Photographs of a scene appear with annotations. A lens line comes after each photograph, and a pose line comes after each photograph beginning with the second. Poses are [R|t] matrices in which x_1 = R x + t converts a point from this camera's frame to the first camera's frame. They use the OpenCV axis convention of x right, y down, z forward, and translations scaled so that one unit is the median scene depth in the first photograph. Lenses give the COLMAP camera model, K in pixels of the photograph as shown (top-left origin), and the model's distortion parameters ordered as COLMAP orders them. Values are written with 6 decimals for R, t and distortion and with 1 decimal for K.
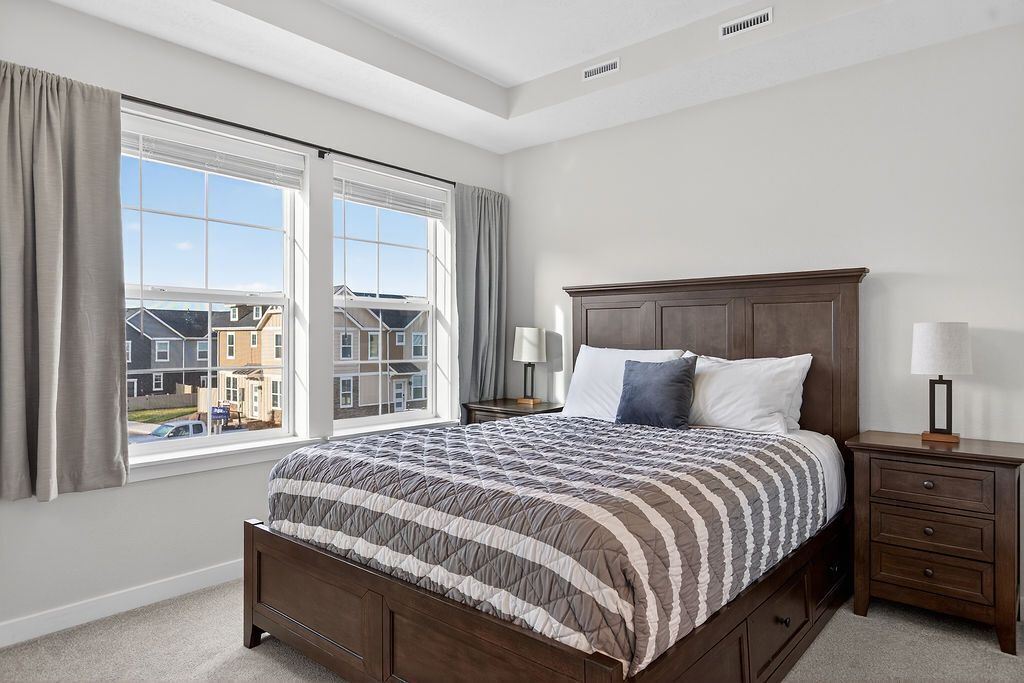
lens RADIAL K [[626.2, 0, 508.3], [0, 626.2, 330.2], [0, 0, 1]] dist [-0.005240, -0.000333]
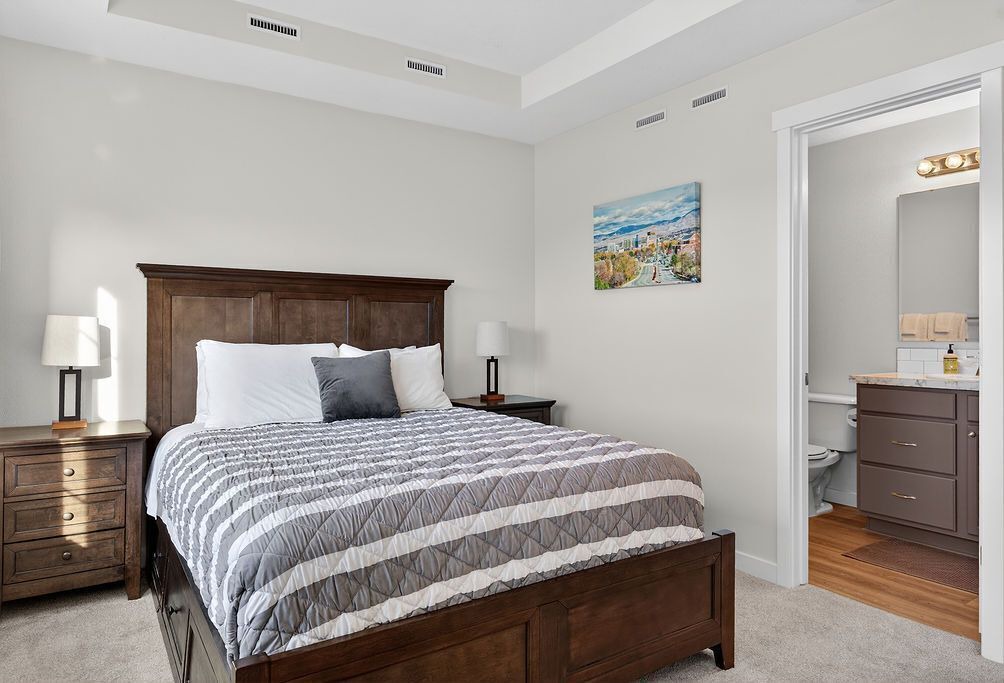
lens RADIAL K [[643.3, 0, 520.6], [0, 643.3, 326.5], [0, 0, 1]] dist [-0.022239, 0.001846]
pose [[0.249016, -0.000658, 0.968499, -0.739064], [-0.018009, 0.999824, 0.005309, -0.008204], [-0.968332, -0.018763, 0.248961, 0.500794]]
